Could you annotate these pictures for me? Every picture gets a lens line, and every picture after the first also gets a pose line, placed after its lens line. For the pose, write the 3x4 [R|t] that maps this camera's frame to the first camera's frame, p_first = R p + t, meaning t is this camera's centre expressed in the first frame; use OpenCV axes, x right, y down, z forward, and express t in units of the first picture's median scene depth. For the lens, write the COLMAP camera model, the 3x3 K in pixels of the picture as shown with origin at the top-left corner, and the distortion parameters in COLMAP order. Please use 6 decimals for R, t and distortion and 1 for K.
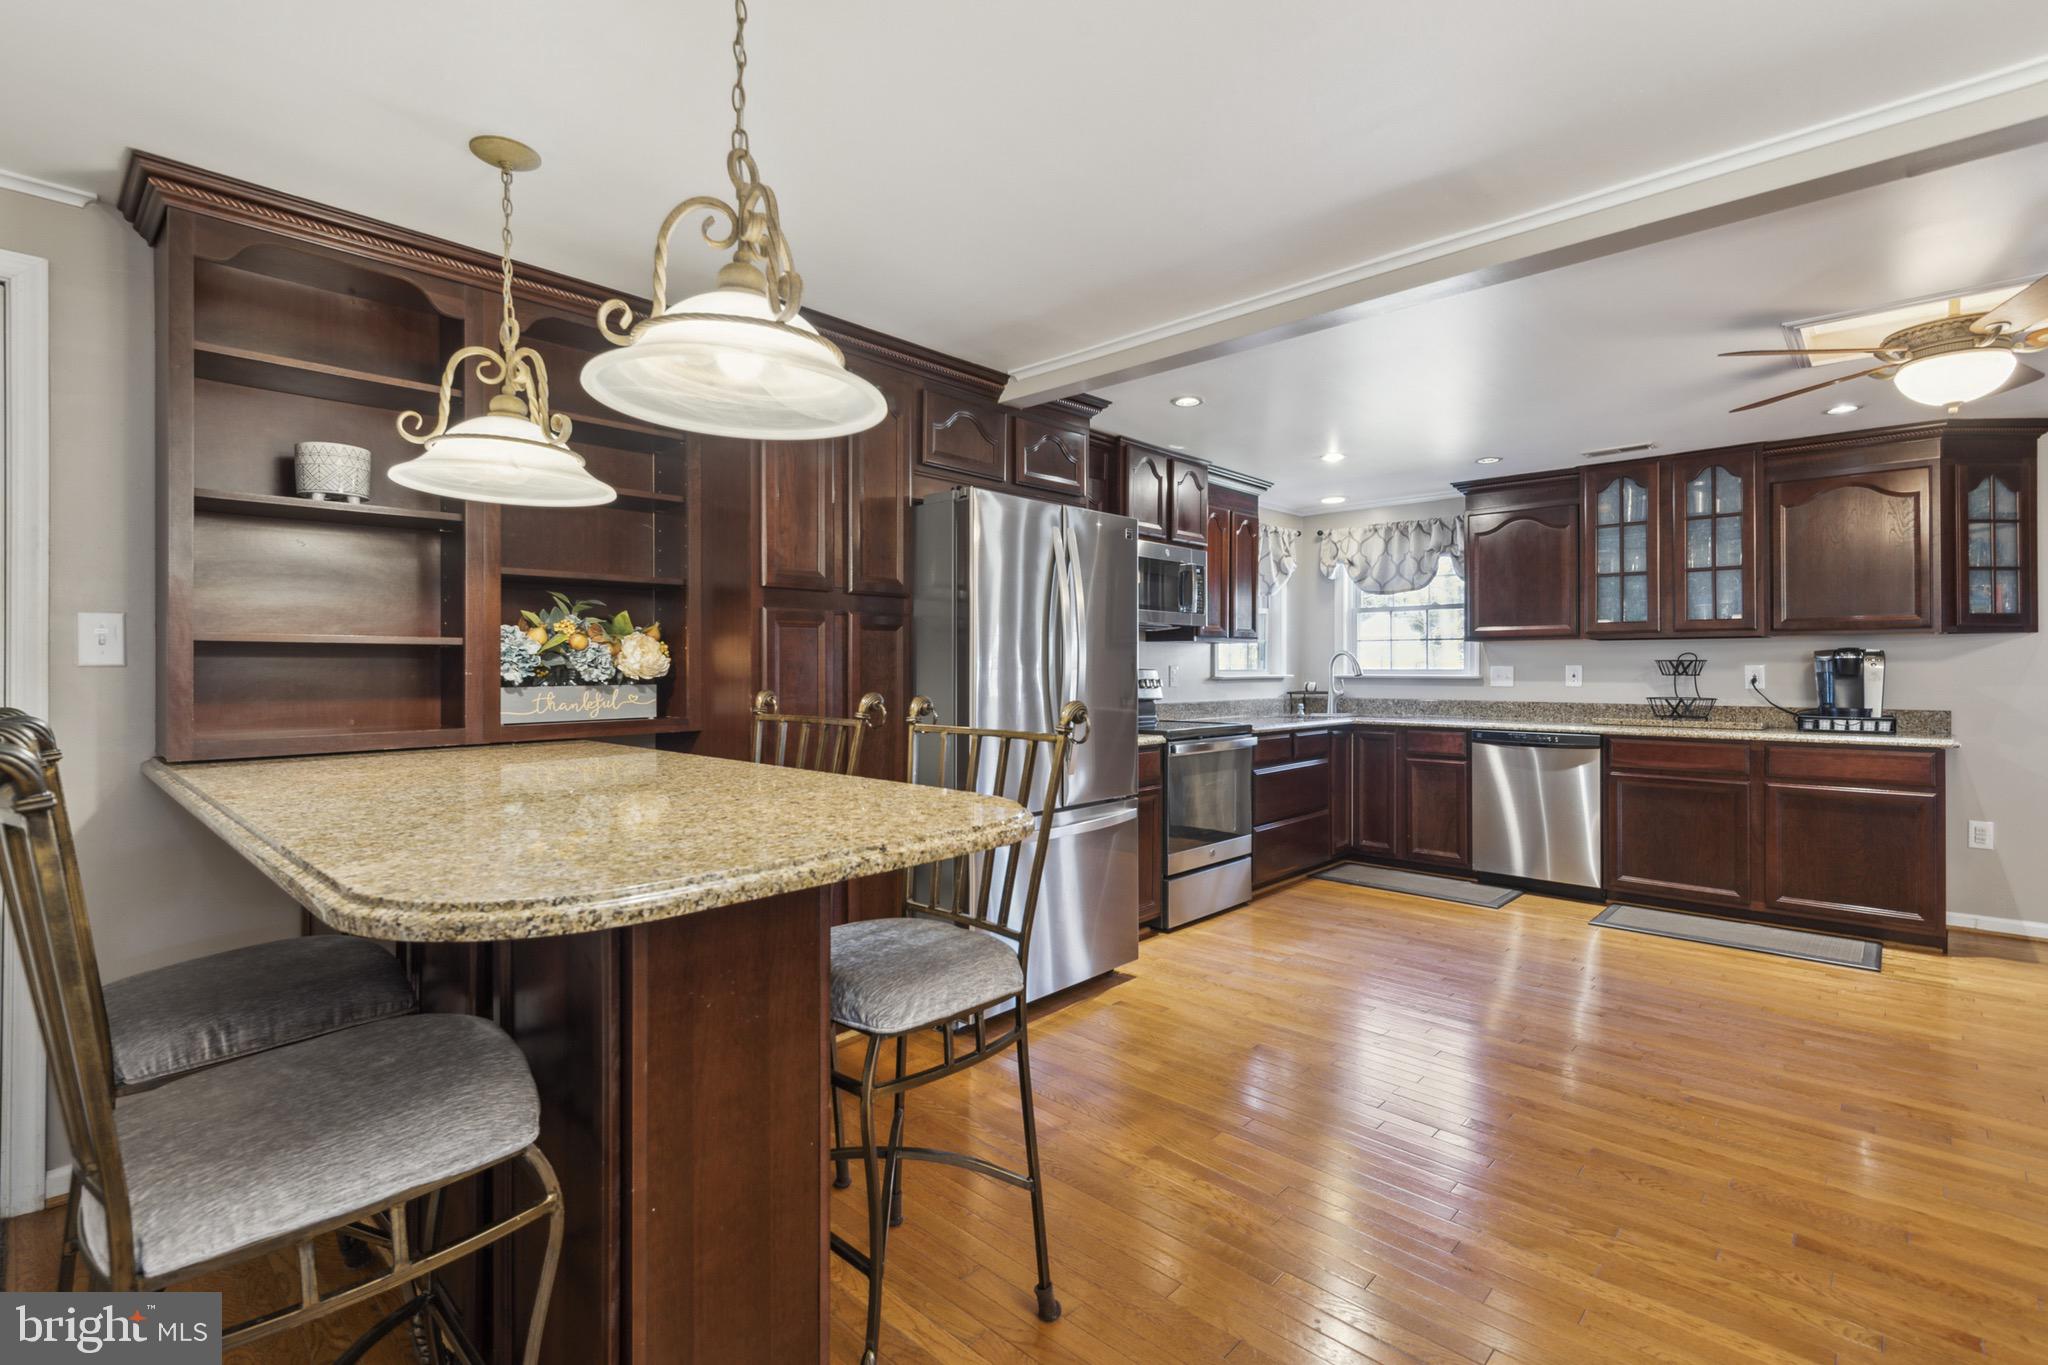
lens RADIAL K [[924.3, 0, 1024.0], [0, 924.3, 682.5], [0, 0, 1]] dist [0.000452, -0.000716]
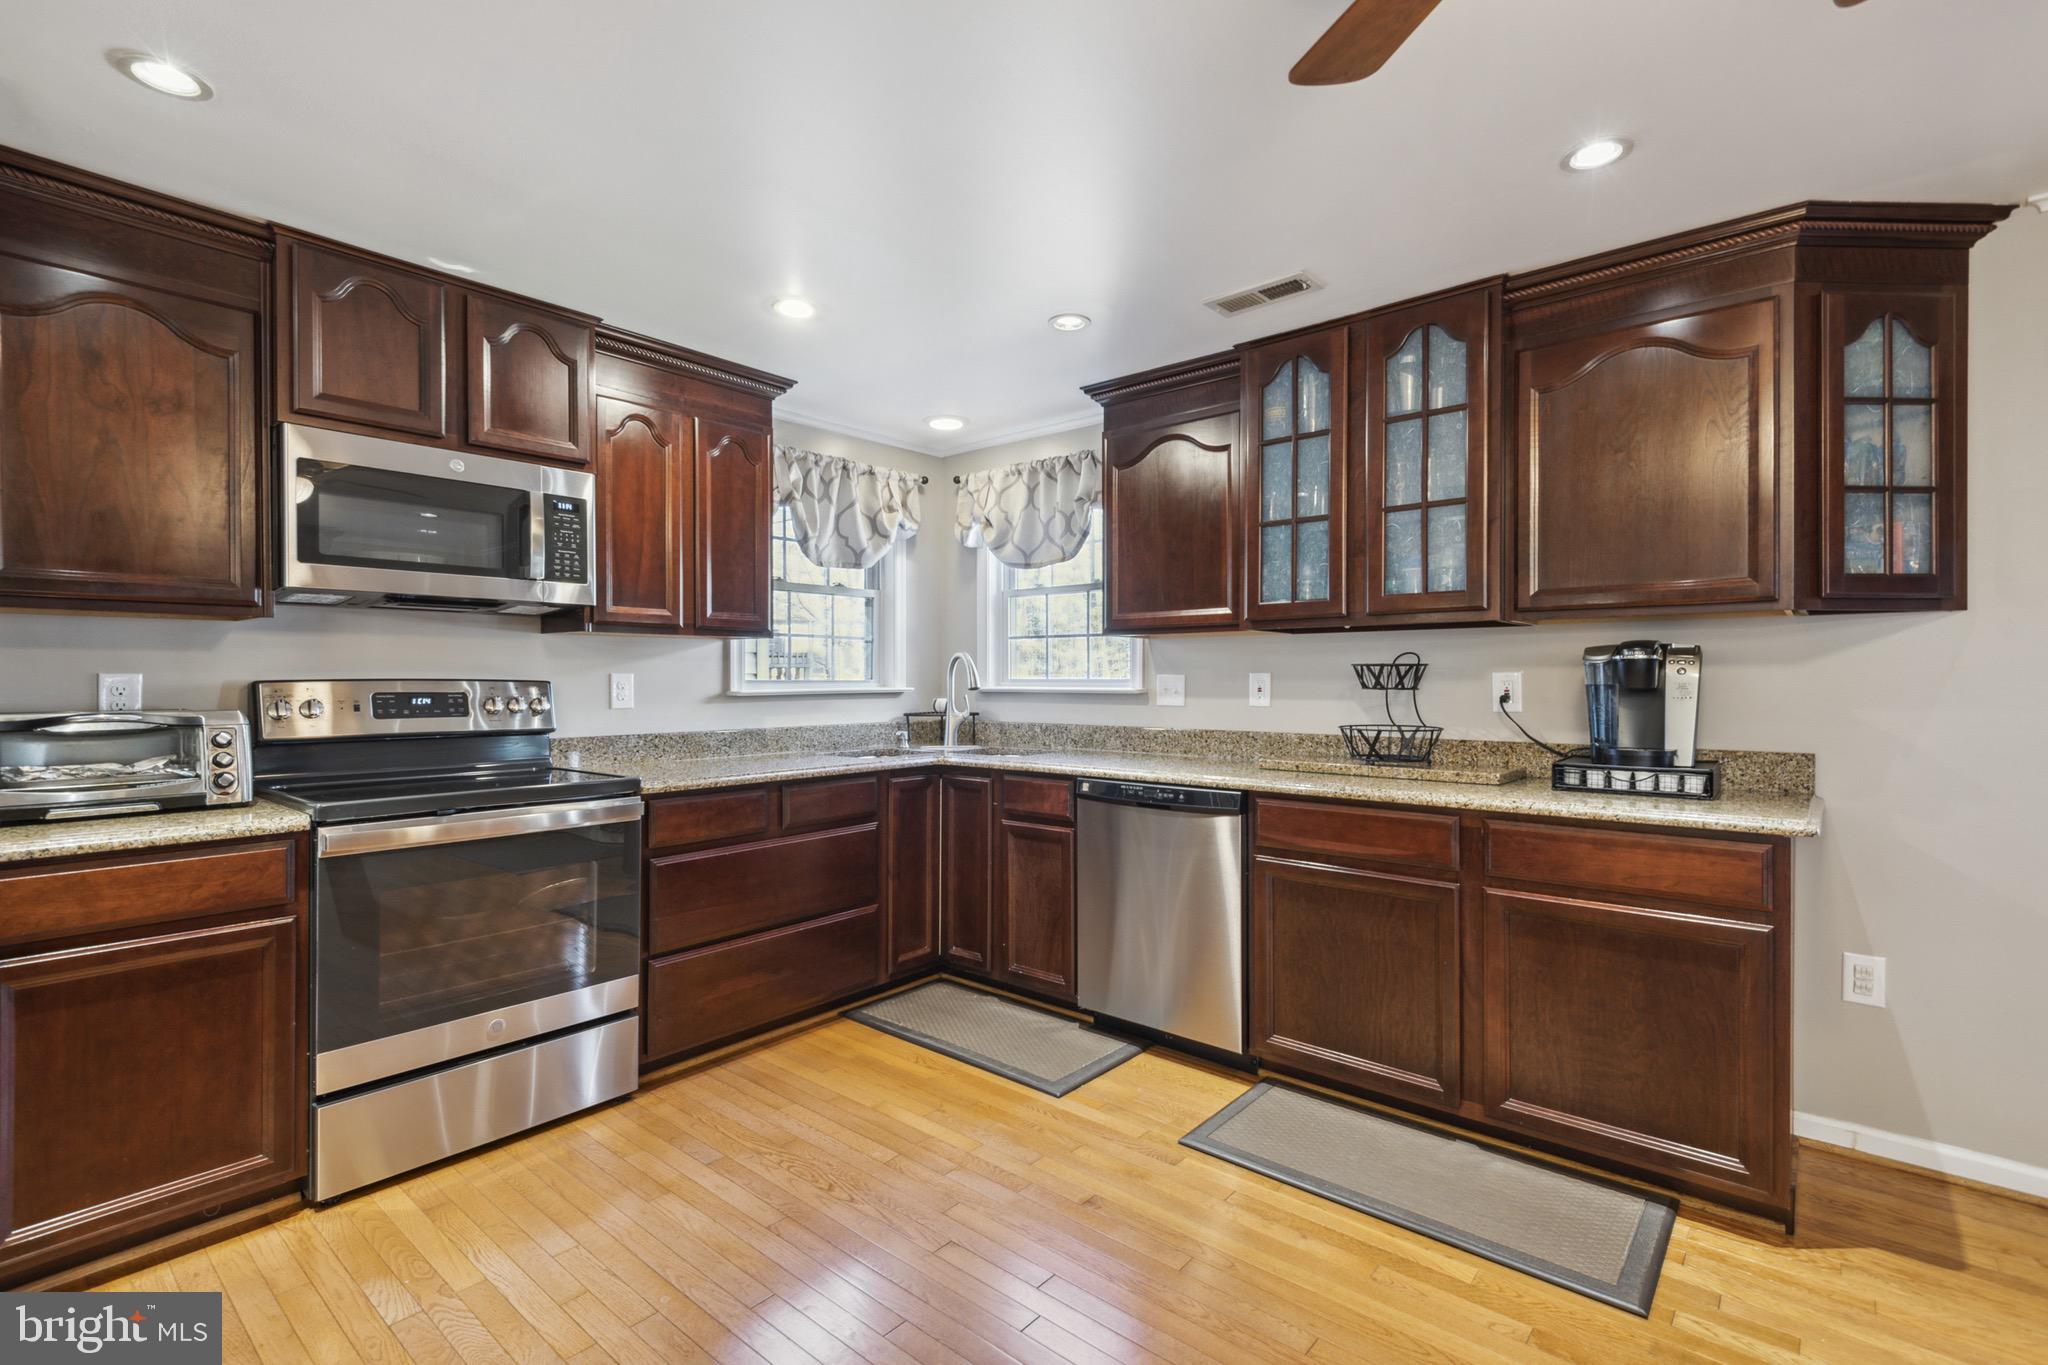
lens RADIAL K [[935.5, 0, 1021.3], [0, 935.5, 701.4], [0, 0, 1]] dist [0.032146, -0.015433]
pose [[0.998439, -0.002761, 0.055777, 0.460912], [0.002193, 0.999945, 0.010252, -0.007235], [-0.055802, -0.010114, 0.998391, 0.425317]]
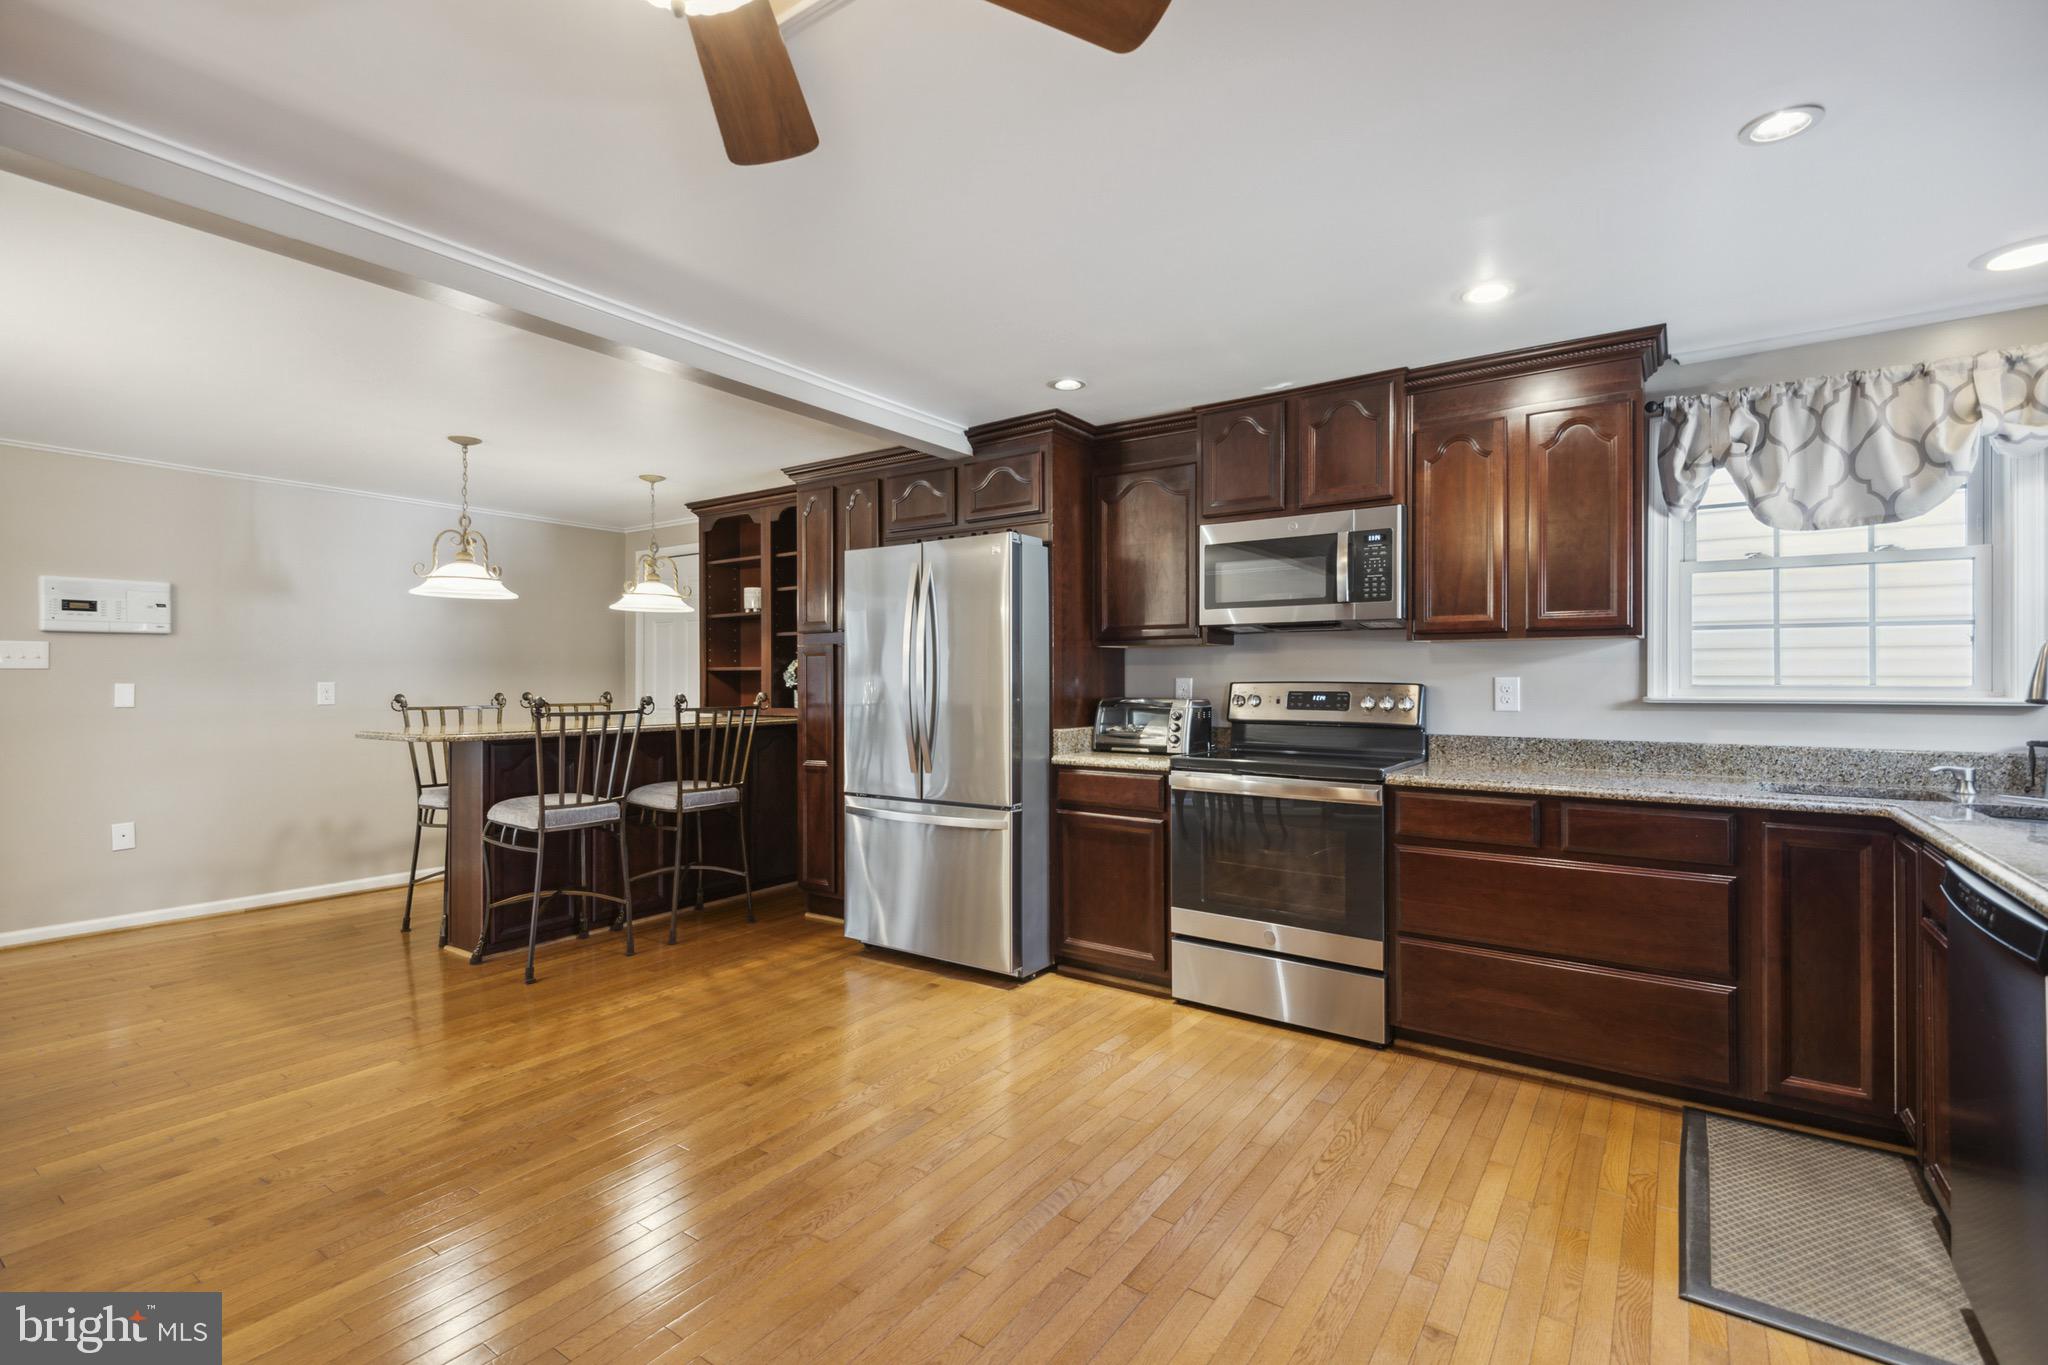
lens RADIAL K [[935.5, 0, 1021.3], [0, 935.5, 701.4], [0, 0, 1]] dist [0.032146, -0.015433]
pose [[0.149653, 0.022615, -0.988480, 0.875398], [-0.018274, 0.999631, 0.020104, -0.010760], [0.988570, 0.015055, 0.150011, 0.670323]]
